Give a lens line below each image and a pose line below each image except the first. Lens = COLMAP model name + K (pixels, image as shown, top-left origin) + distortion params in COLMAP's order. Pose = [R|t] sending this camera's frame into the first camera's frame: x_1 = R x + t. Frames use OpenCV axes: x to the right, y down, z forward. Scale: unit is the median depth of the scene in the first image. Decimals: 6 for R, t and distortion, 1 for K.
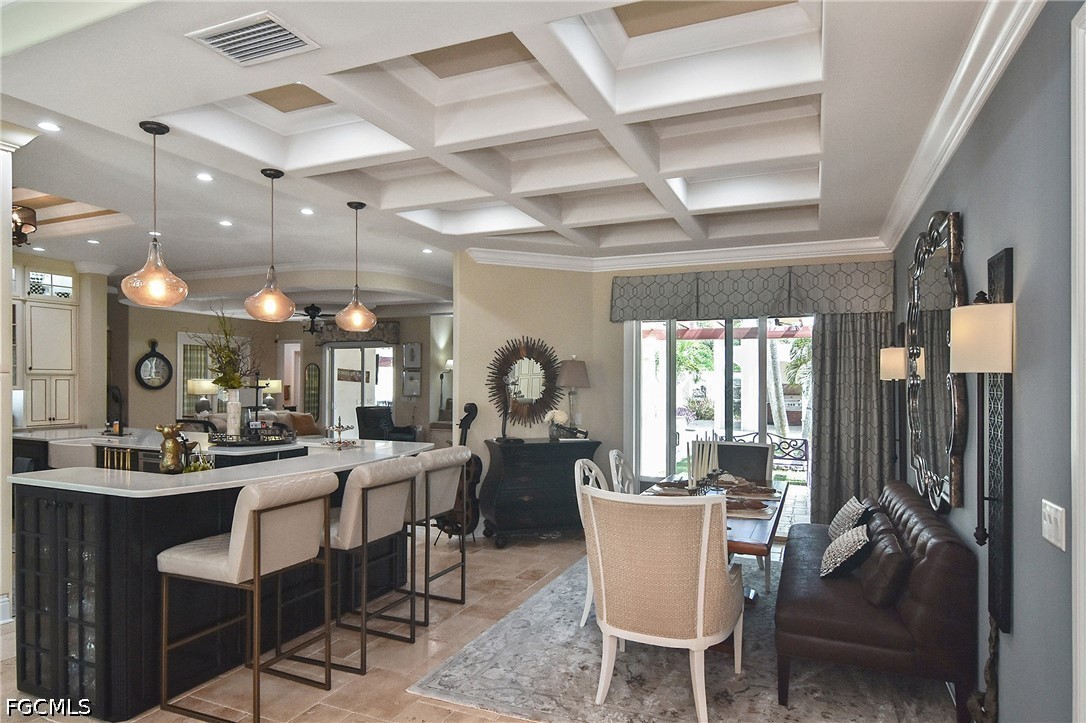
lens RADIAL K [[625.2, 0, 596.6], [0, 625.2, 385.5], [0, 0, 1]] dist [-0.000305, 0.000019]
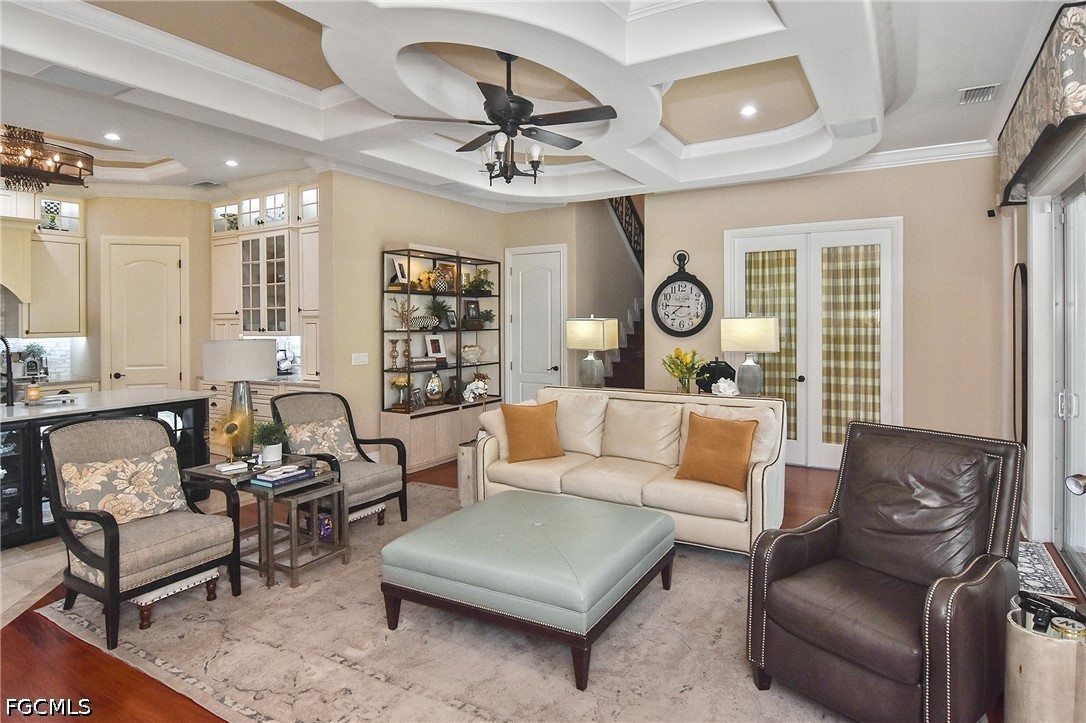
lens RADIAL K [[600.9, 0, 569.8], [0, 600.9, 318.0], [0, 0, 1]] dist [-0.003448, -0.012057]
pose [[-0.179244, -0.005549, -0.983789, -0.132828], [0.003368, 0.999975, -0.006254, -0.007330], [0.983799, -0.004435, -0.179221, 1.043164]]
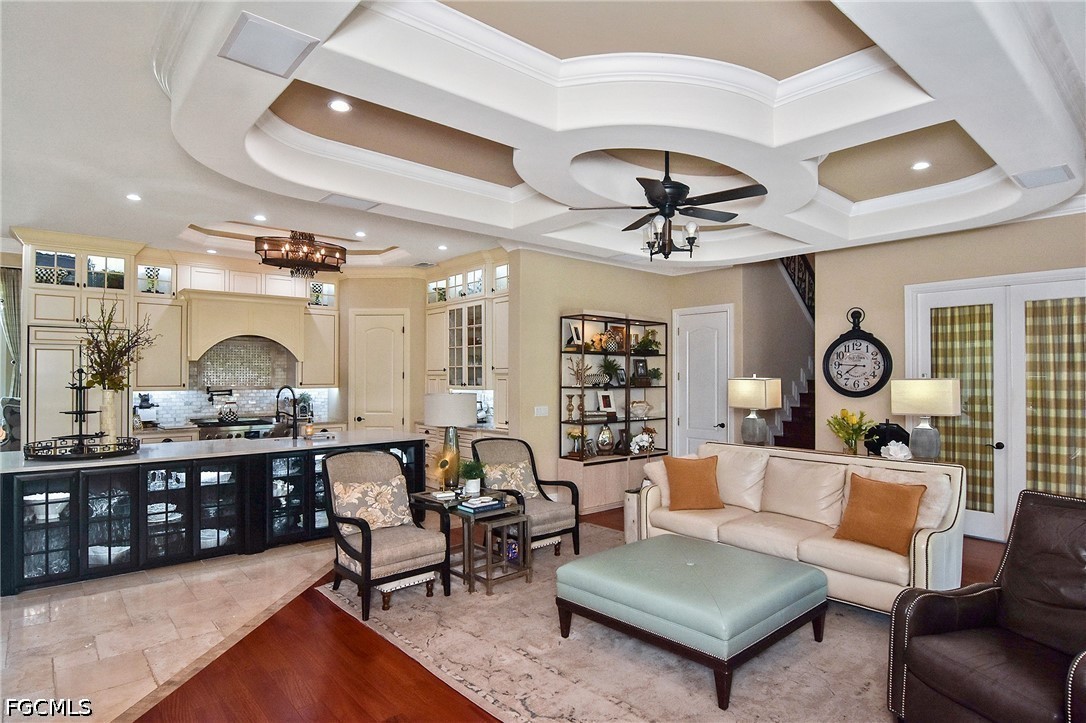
lens RADIAL K [[598.6, 0, 543.0], [0, 598.6, 361.5], [0, 0, 1]] dist [-0.019309, -0.000311]
pose [[-0.492046, -0.024274, -0.870231, -0.095290], [-0.005475, 0.999678, -0.024790, -0.010256], [0.870552, -0.007433, -0.492020, 1.064854]]
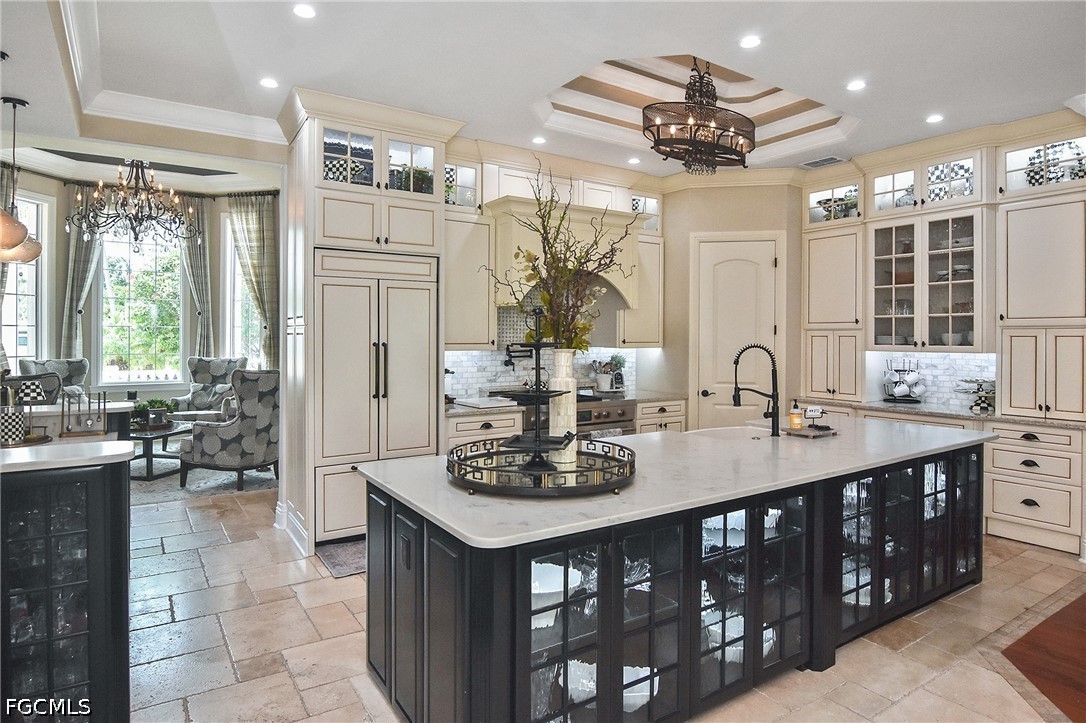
lens RADIAL K [[625.3, 0, 542.8], [0, 625.3, 337.9], [0, 0, 1]] dist [0.000651, 0.000131]
pose [[-0.594203, -0.003134, -0.804309, -0.119382], [-0.010507, 0.999937, 0.003866, -0.003805], [0.804247, 0.010748, -0.594198, 0.700317]]
